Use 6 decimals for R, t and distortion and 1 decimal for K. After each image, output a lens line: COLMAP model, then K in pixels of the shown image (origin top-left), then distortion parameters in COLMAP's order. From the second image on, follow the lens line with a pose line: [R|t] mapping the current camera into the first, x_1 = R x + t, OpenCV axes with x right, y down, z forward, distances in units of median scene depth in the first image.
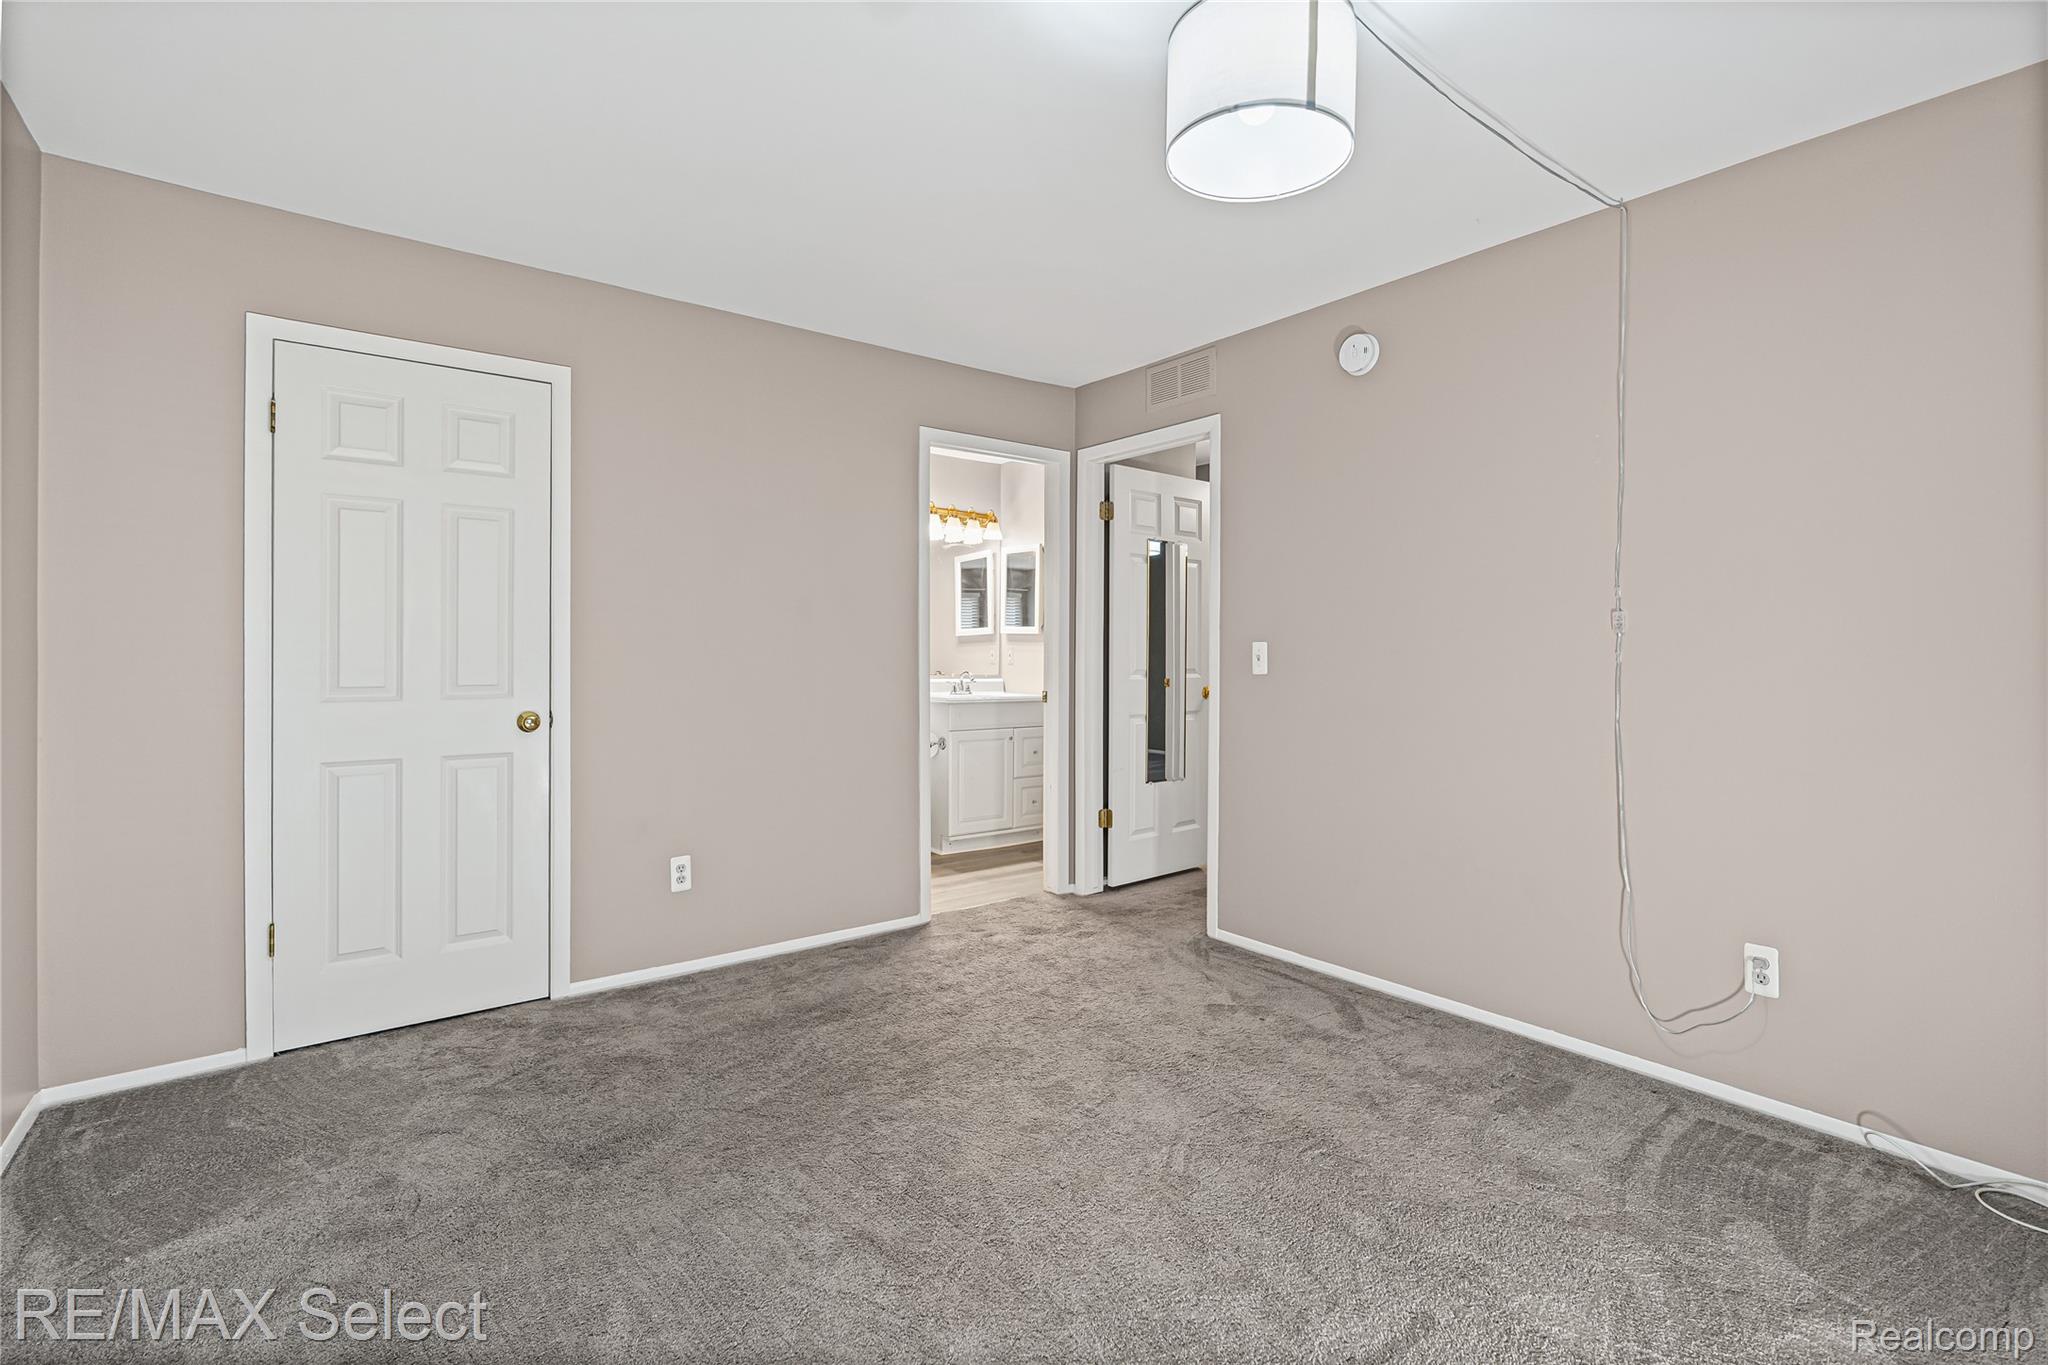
lens RADIAL K [[916.8, 0, 1045.0], [0, 916.8, 654.0], [0, 0, 1]] dist [-0.010774, 0.010399]
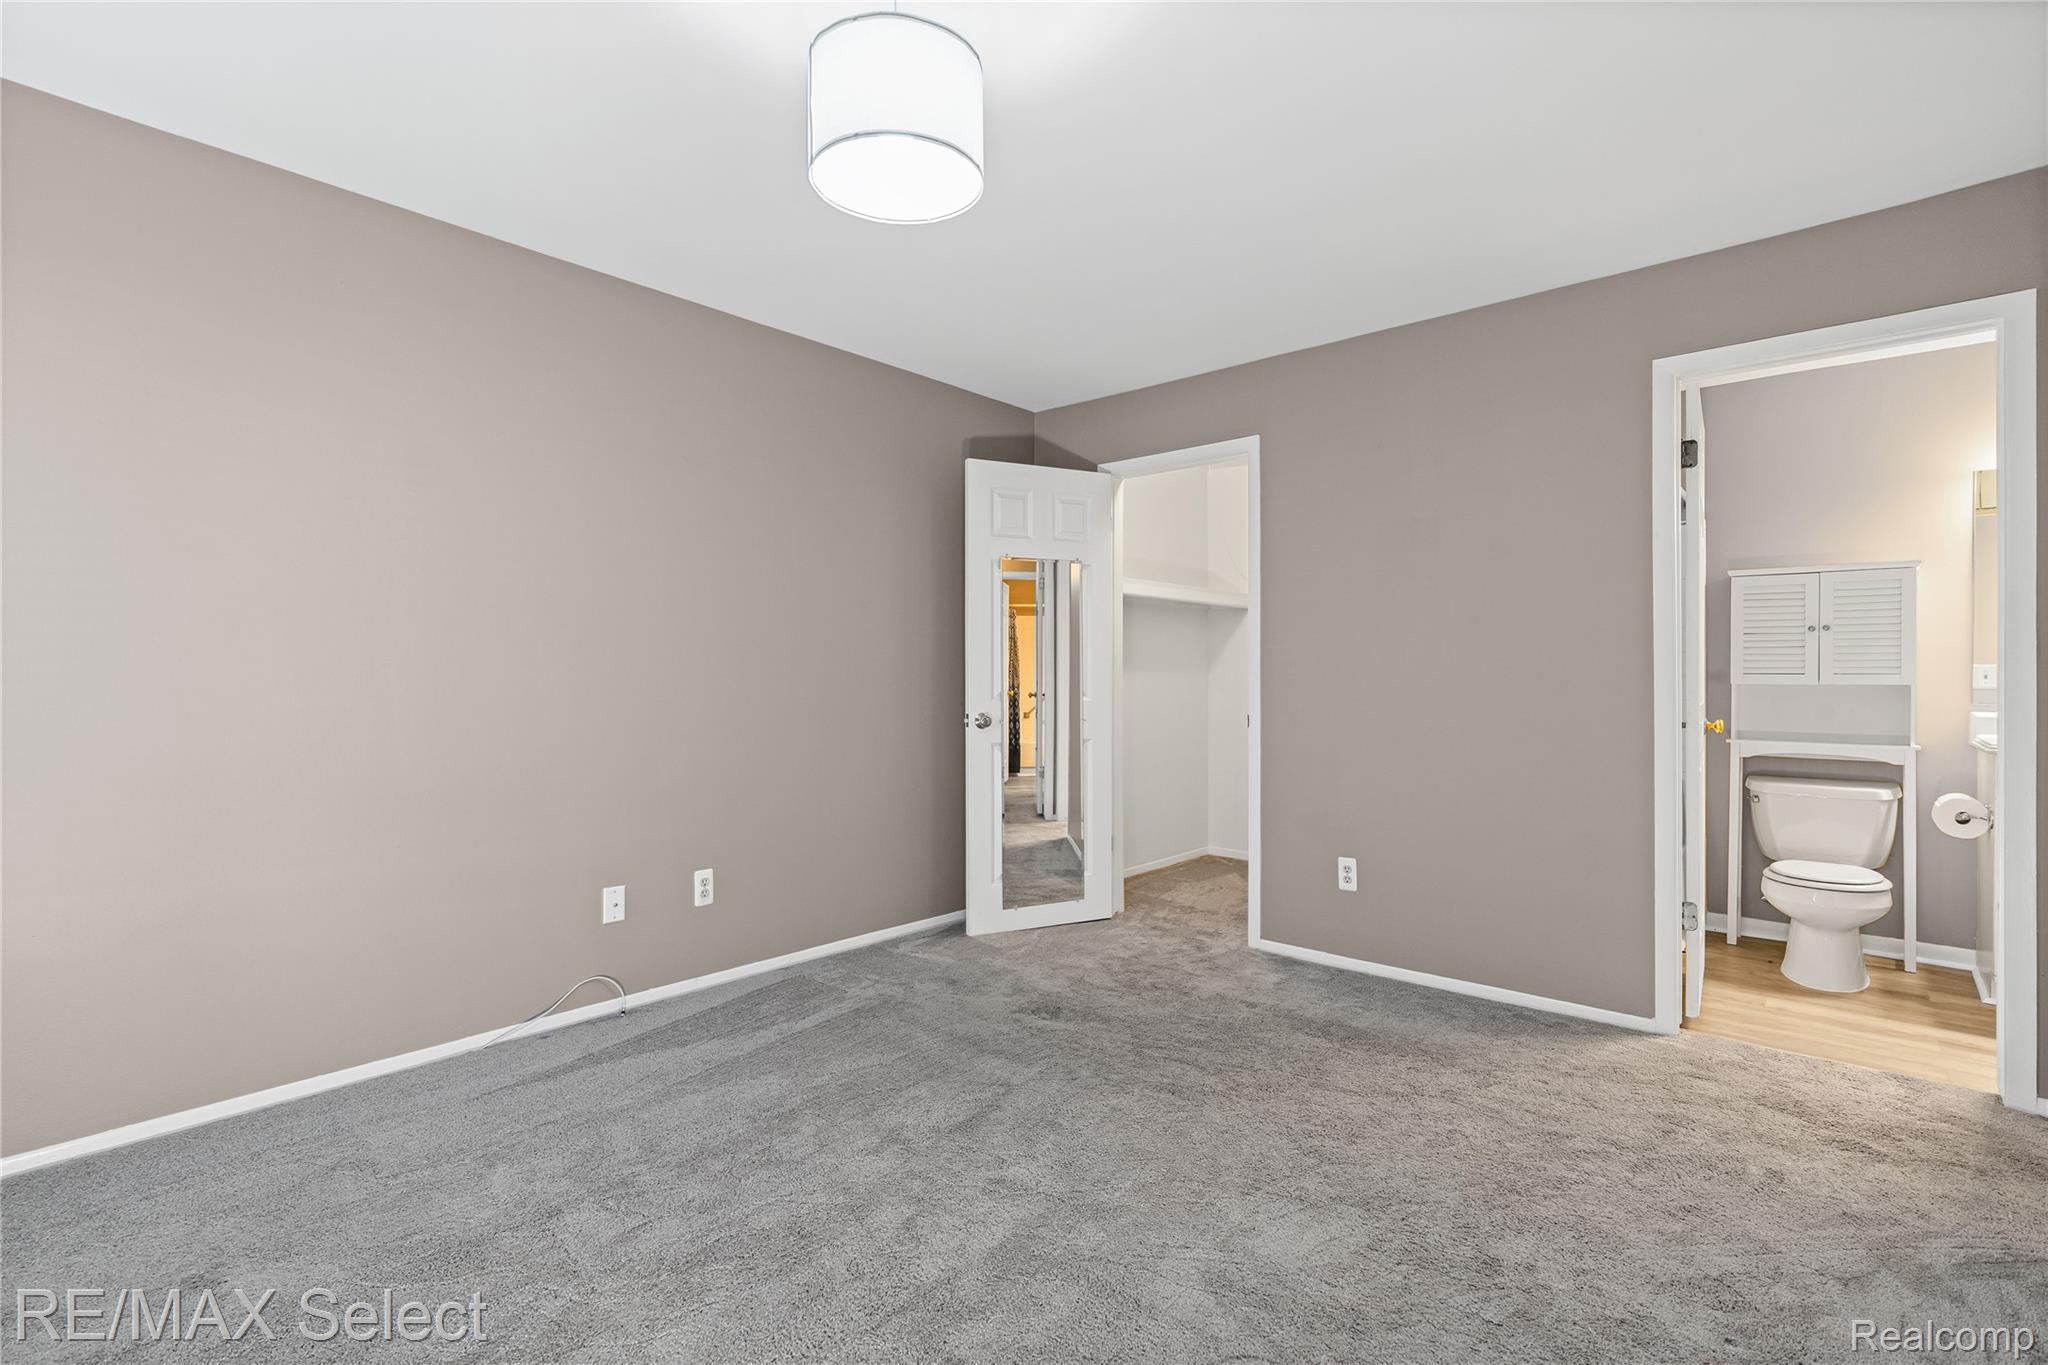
lens RADIAL K [[942.9, 0, 1049.7], [0, 942.9, 679.4], [0, 0, 1]] dist [-0.003464, 0.000884]
pose [[0.191566, -0.000316, -0.981480, 0.580504], [-0.004640, 0.999988, -0.001227, 0.014746], [0.981469, 0.004789, 0.191562, 0.421555]]
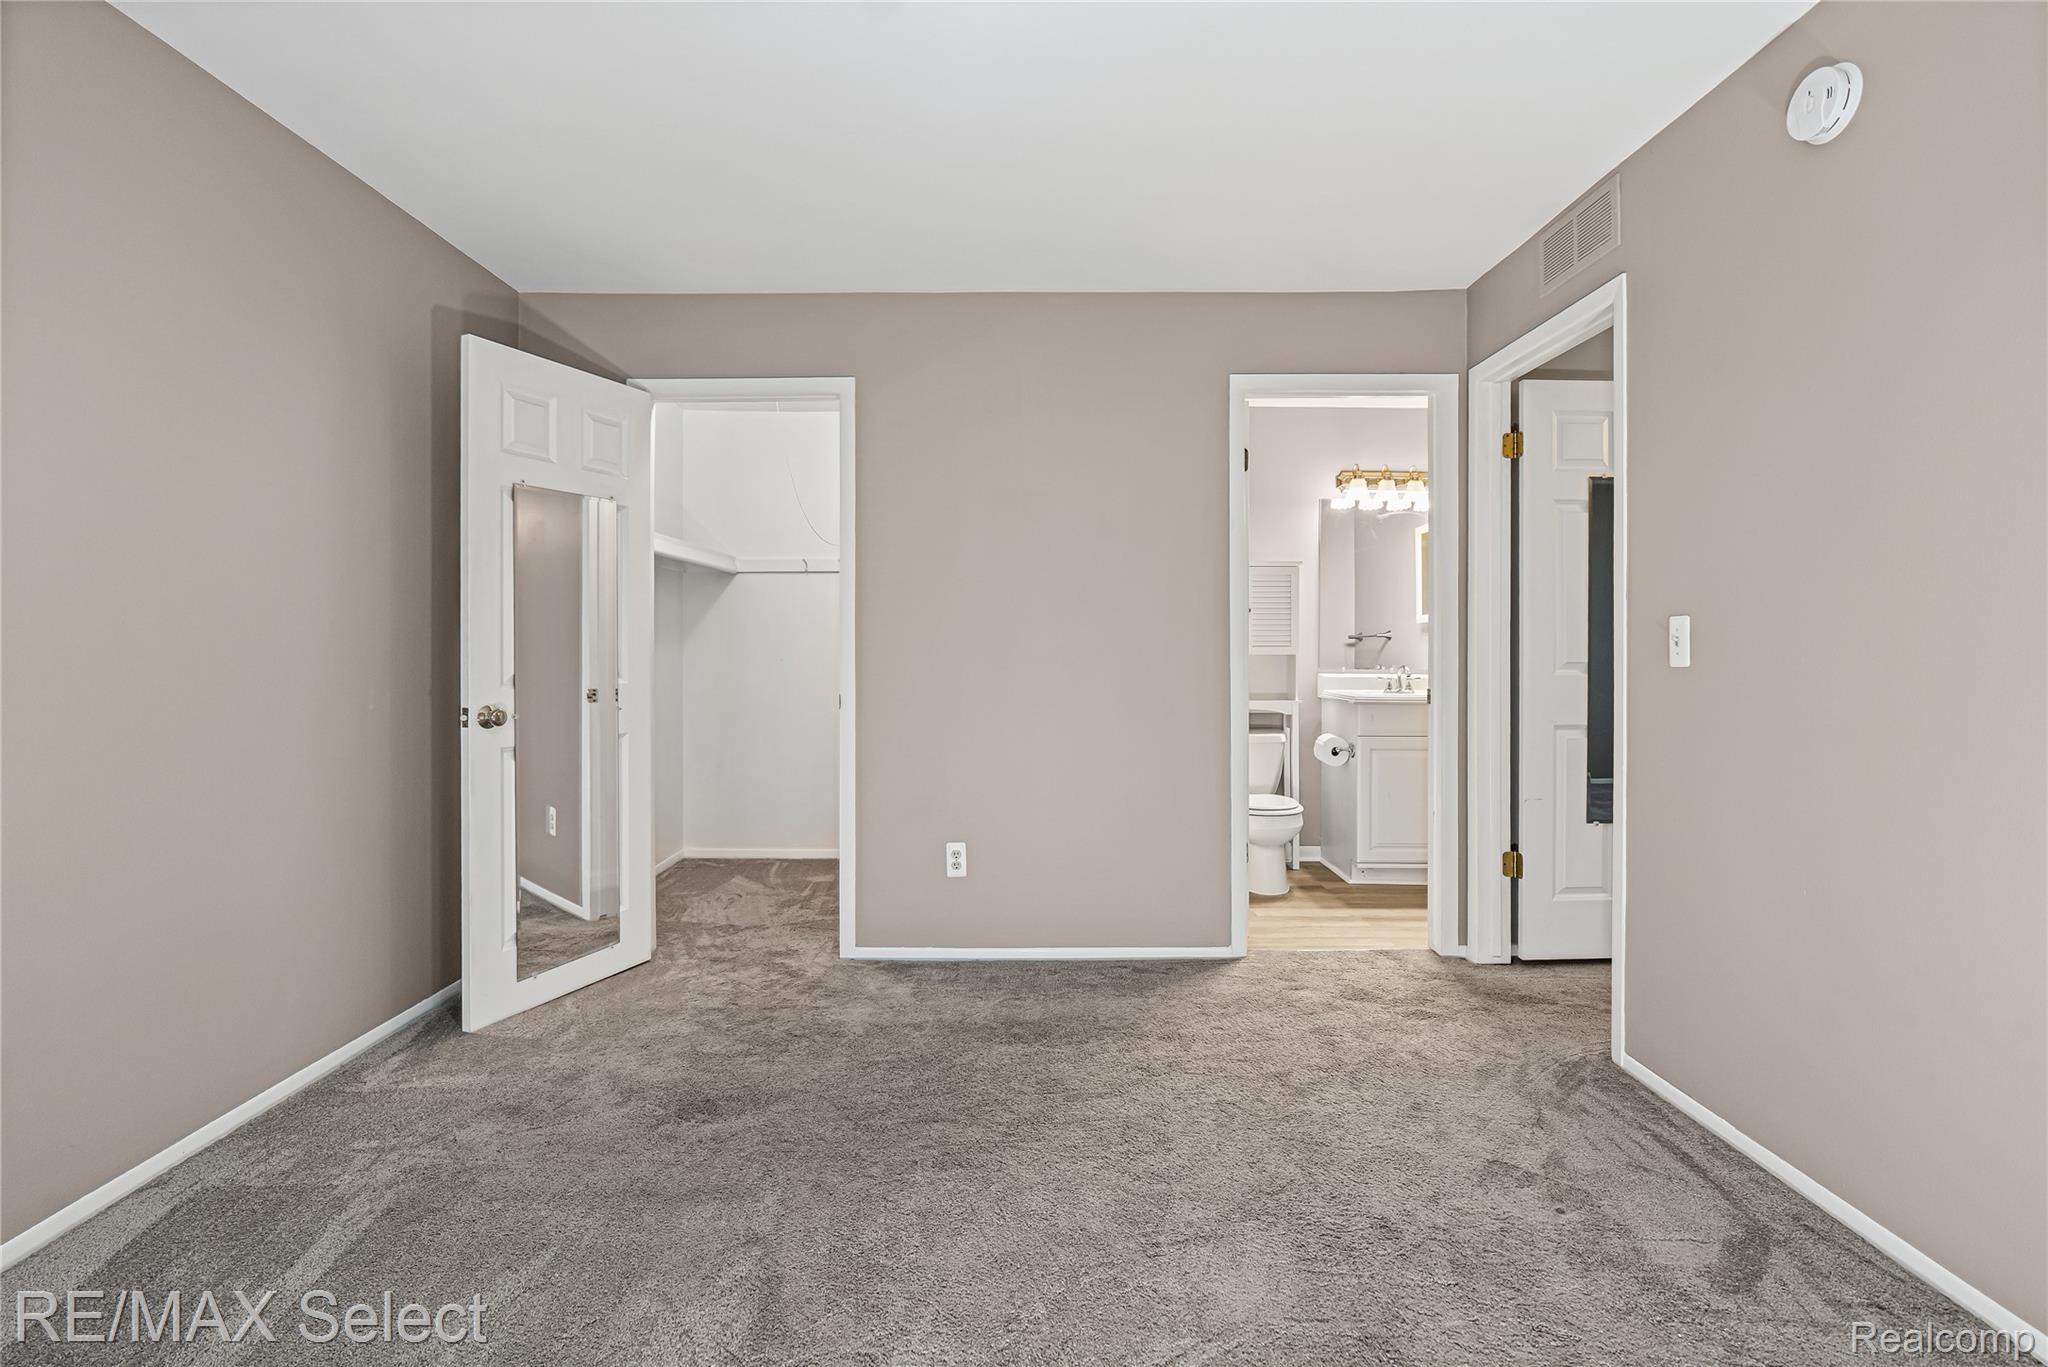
lens RADIAL K [[939.9, 0, 1038.7], [0, 939.9, 650.5], [0, 0, 1]] dist [-0.011055, 0.005521]
pose [[0.789494, -0.002951, -0.613751, 0.291762], [0.002324, 0.999996, -0.001818, 0.011056], [0.613753, 0.000009, 0.789498, 0.225451]]
